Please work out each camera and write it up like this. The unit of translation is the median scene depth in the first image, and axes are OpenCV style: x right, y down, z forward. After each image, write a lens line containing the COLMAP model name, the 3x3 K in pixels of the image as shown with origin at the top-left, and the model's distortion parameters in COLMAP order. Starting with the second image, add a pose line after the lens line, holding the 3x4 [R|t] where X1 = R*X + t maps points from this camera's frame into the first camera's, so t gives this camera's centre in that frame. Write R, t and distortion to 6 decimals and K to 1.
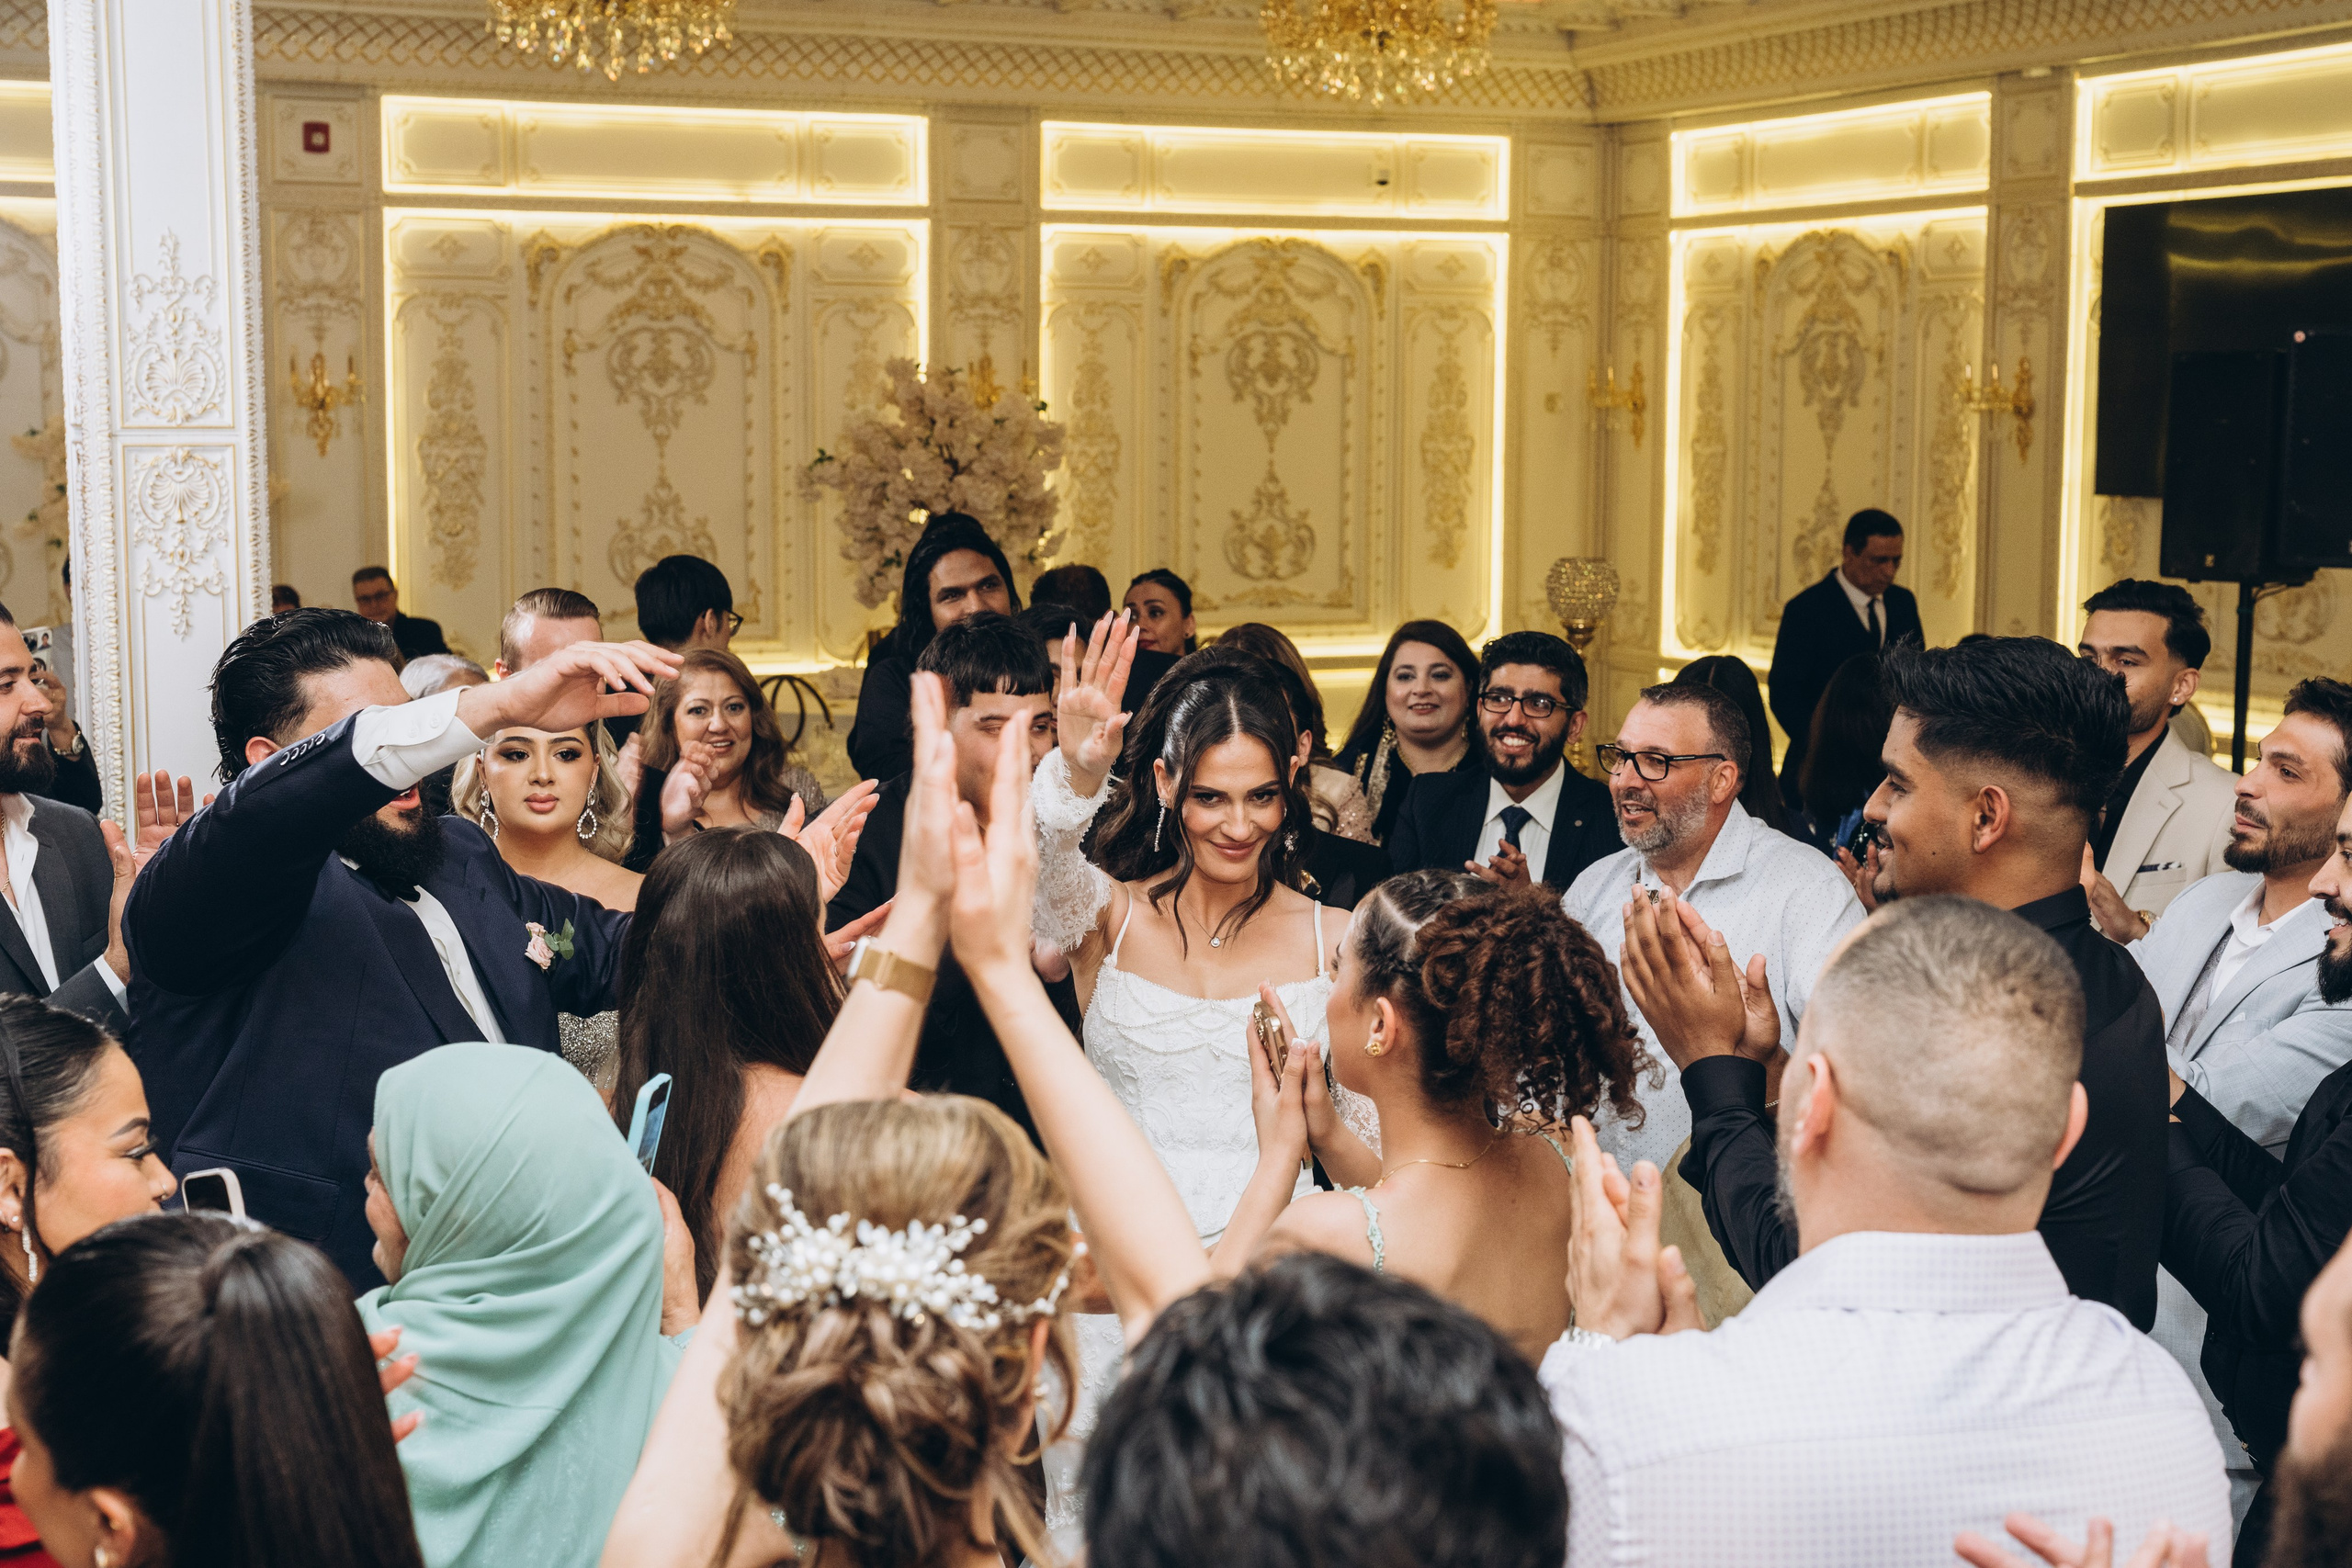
lens RADIAL K [[3267.3, 0, 1176.9], [0, 3267.3, 785.2], [0, 0, 1]] dist [0.011306, 0.019605]
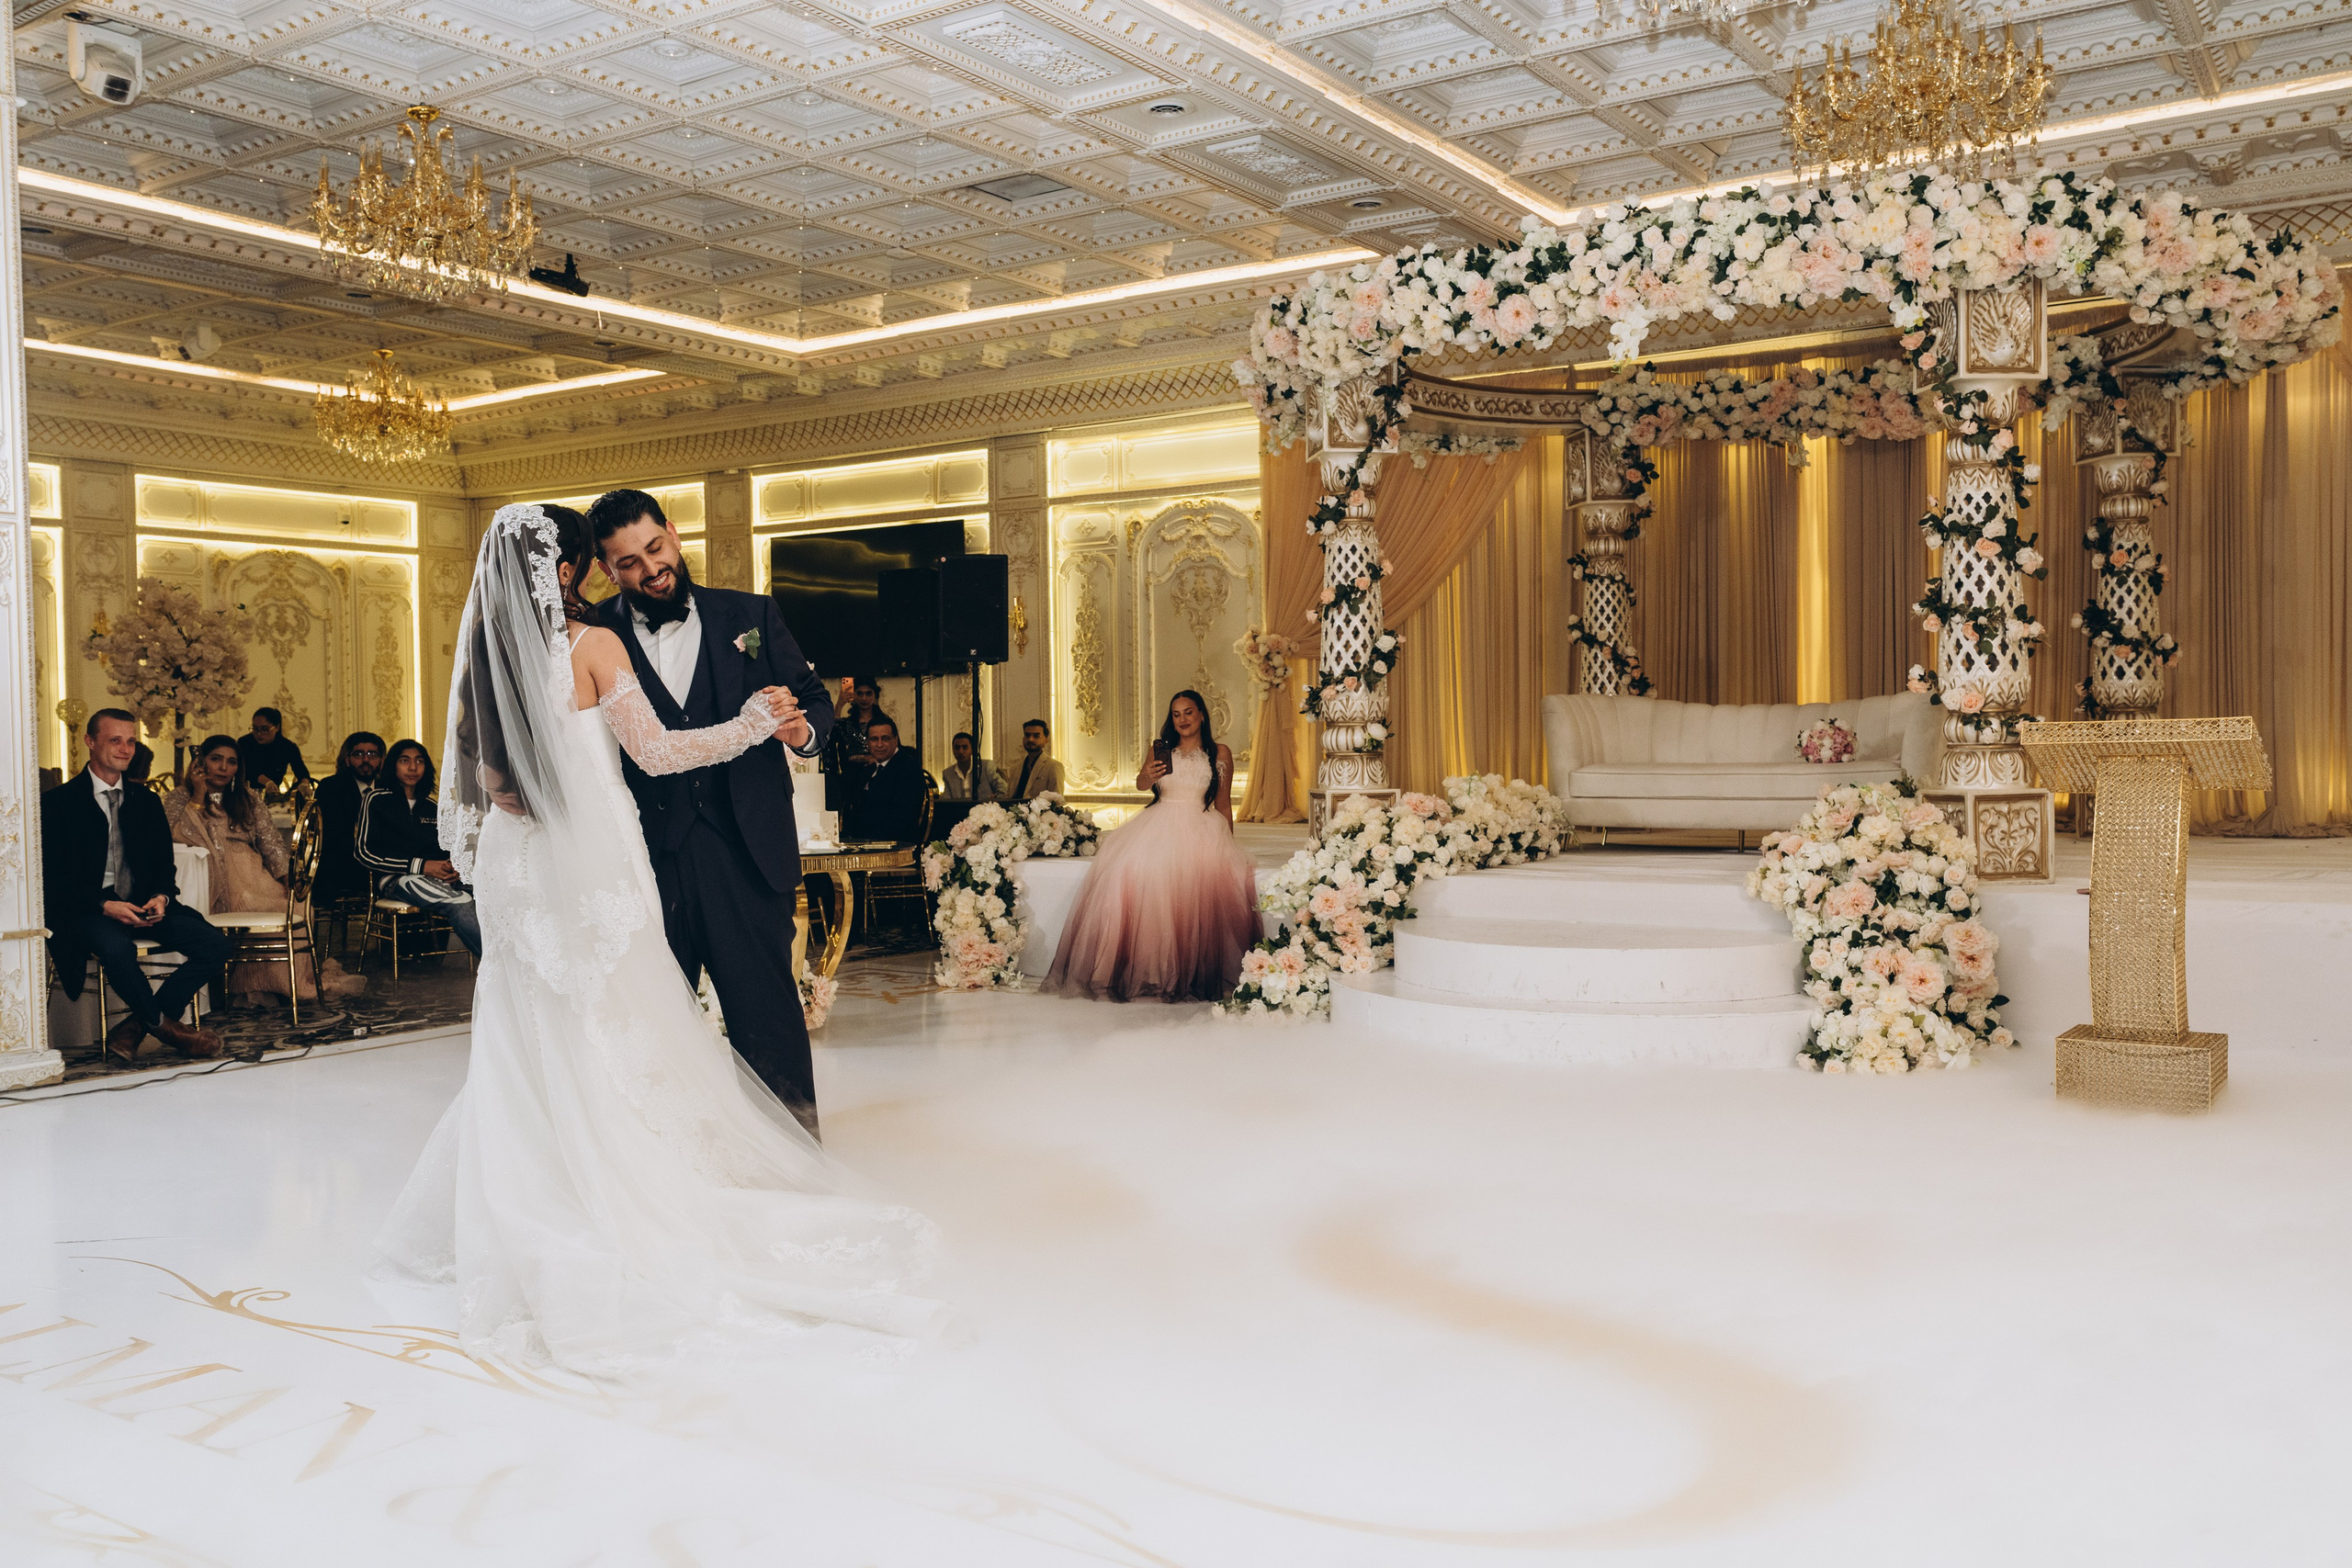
lens RADIAL K [[1874.2, 0, 1172.1], [0, 1874.2, 790.2], [0, 0, 1]] dist [0.002258, -0.002537]
pose [[0.838501, -0.031248, 0.544003, -0.124273], [0.078249, 0.994912, -0.063461, 0.061755], [-0.539252, 0.095779, 0.836680, -0.078096]]
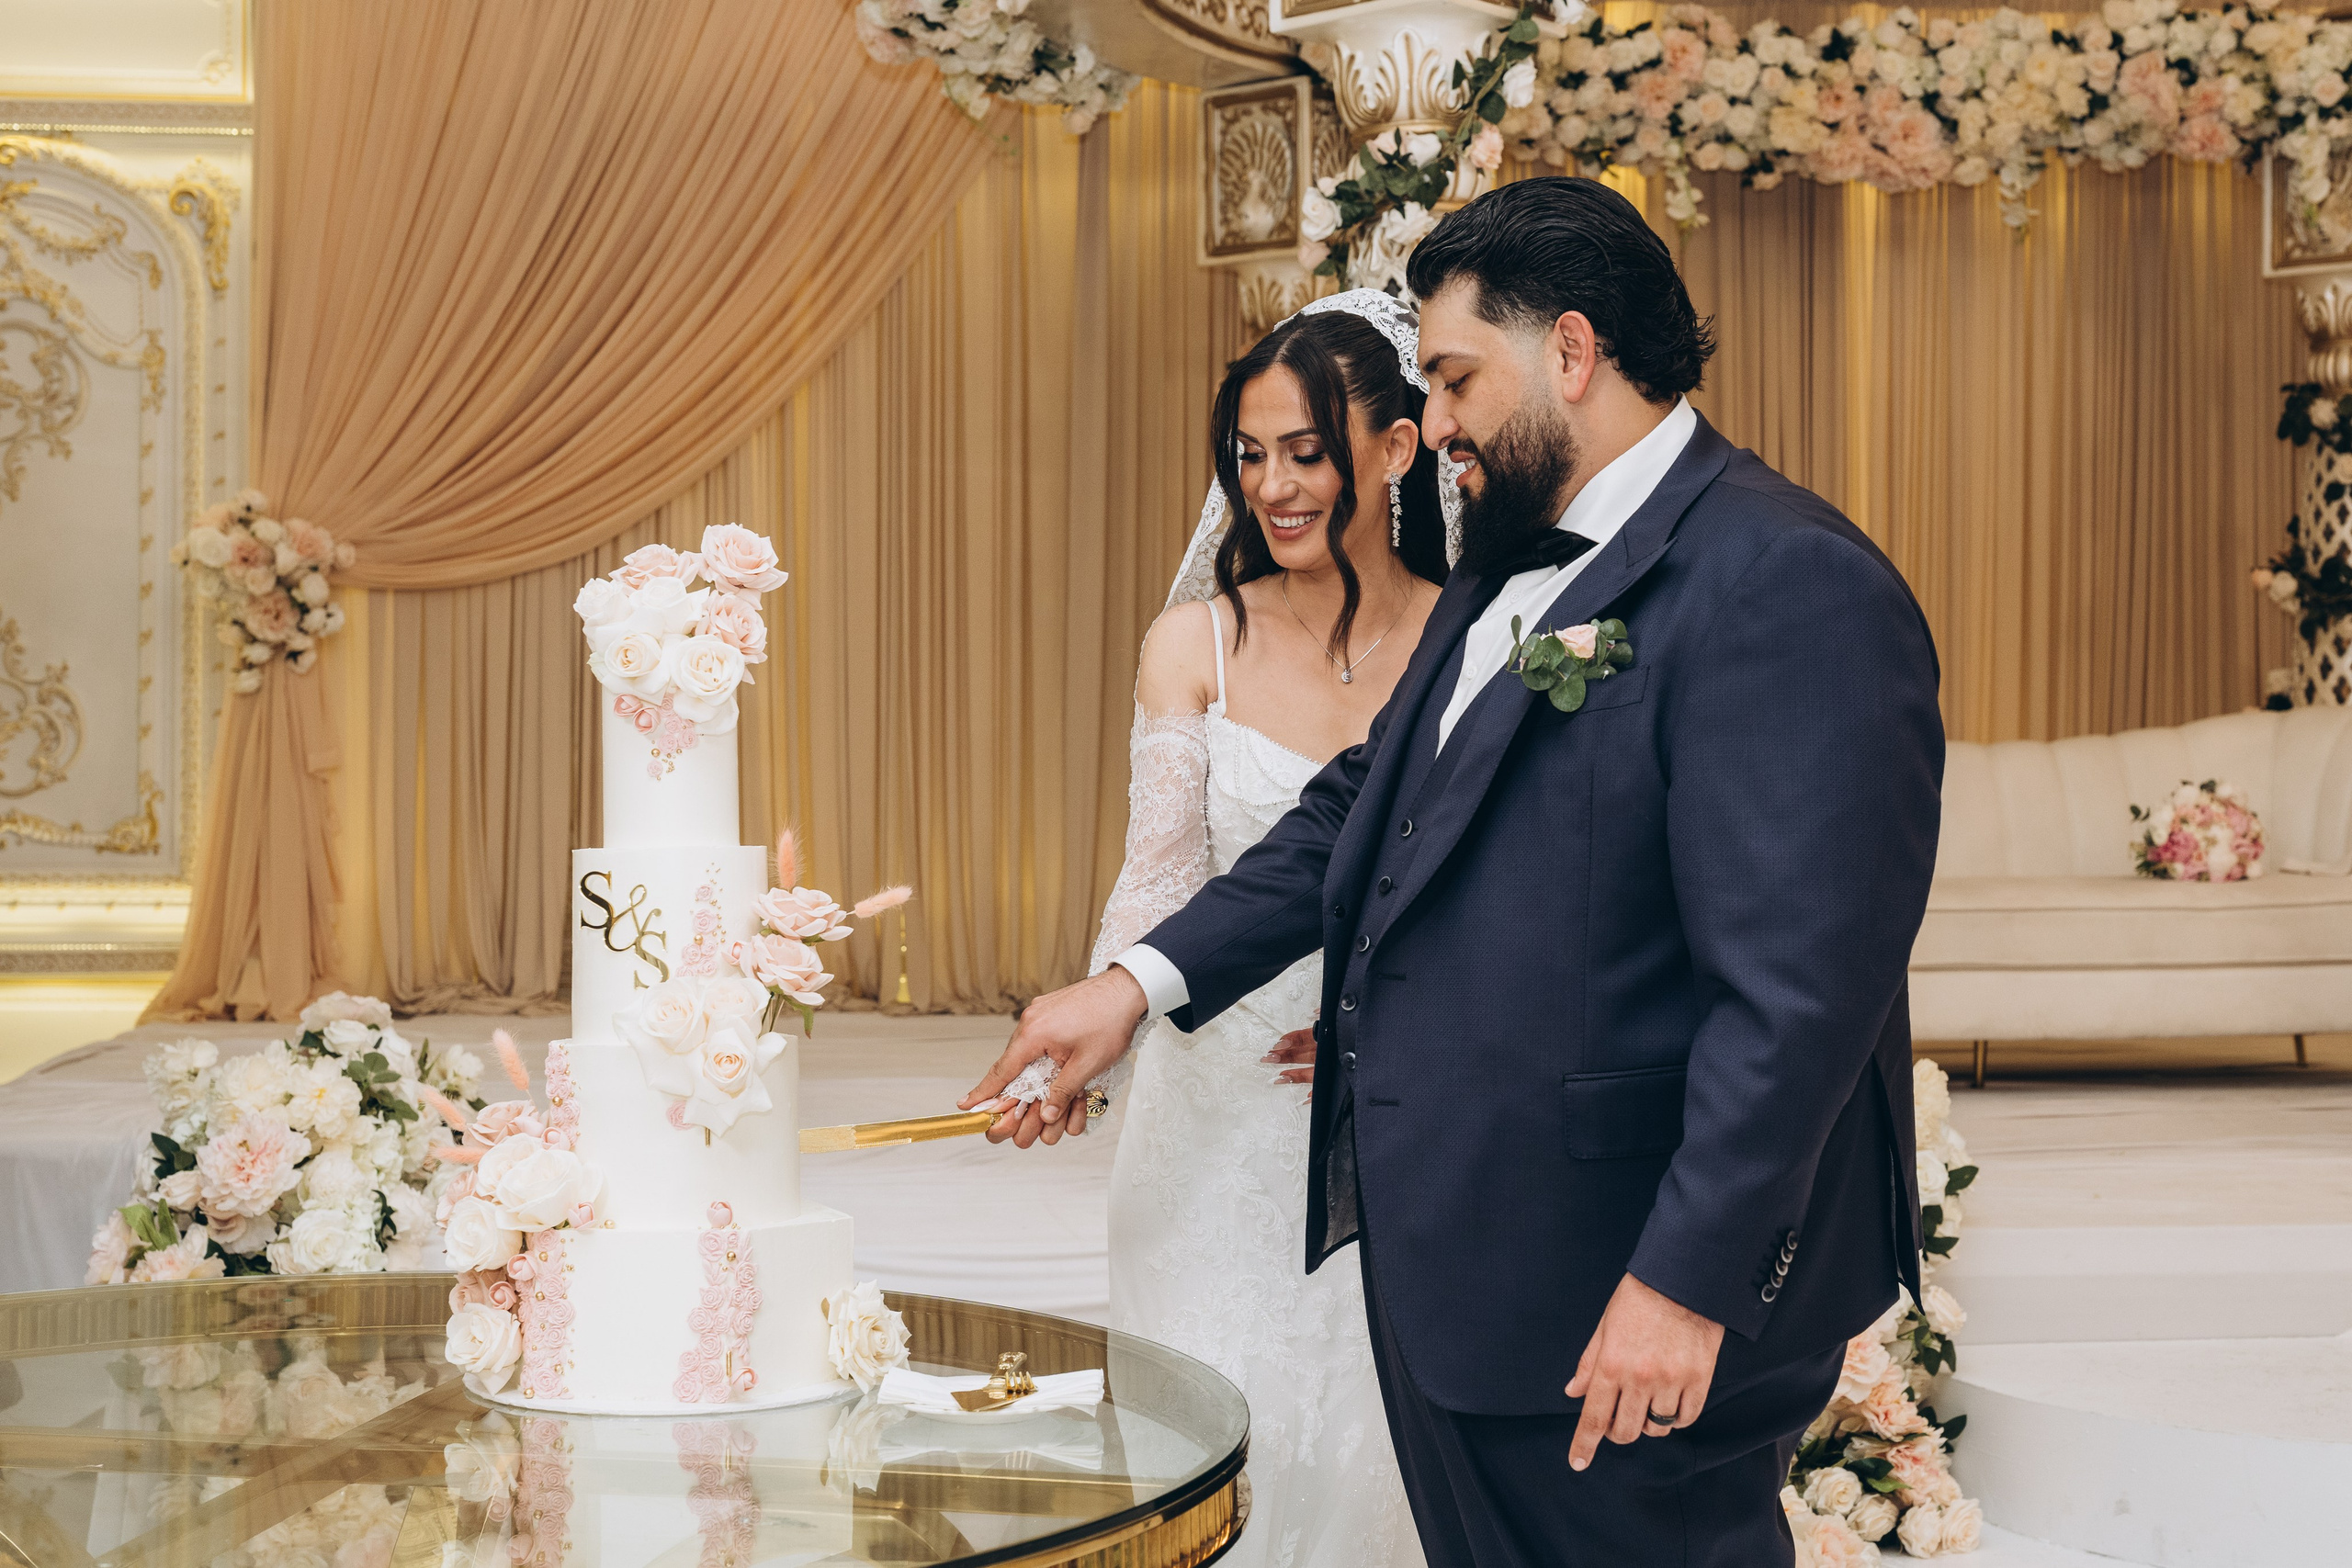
lens RADIAL K [[3257.2, 0, 1171.0], [0, 3257.2, 728.8], [0, 0, 1]] dist [0.001007, -0.002290]
pose [[0.294729, -0.001391, 0.955580, -0.108563], [0.107468, 0.993703, -0.031700, 0.013281], [-0.949519, 0.112037, 0.293023, 0.279526]]
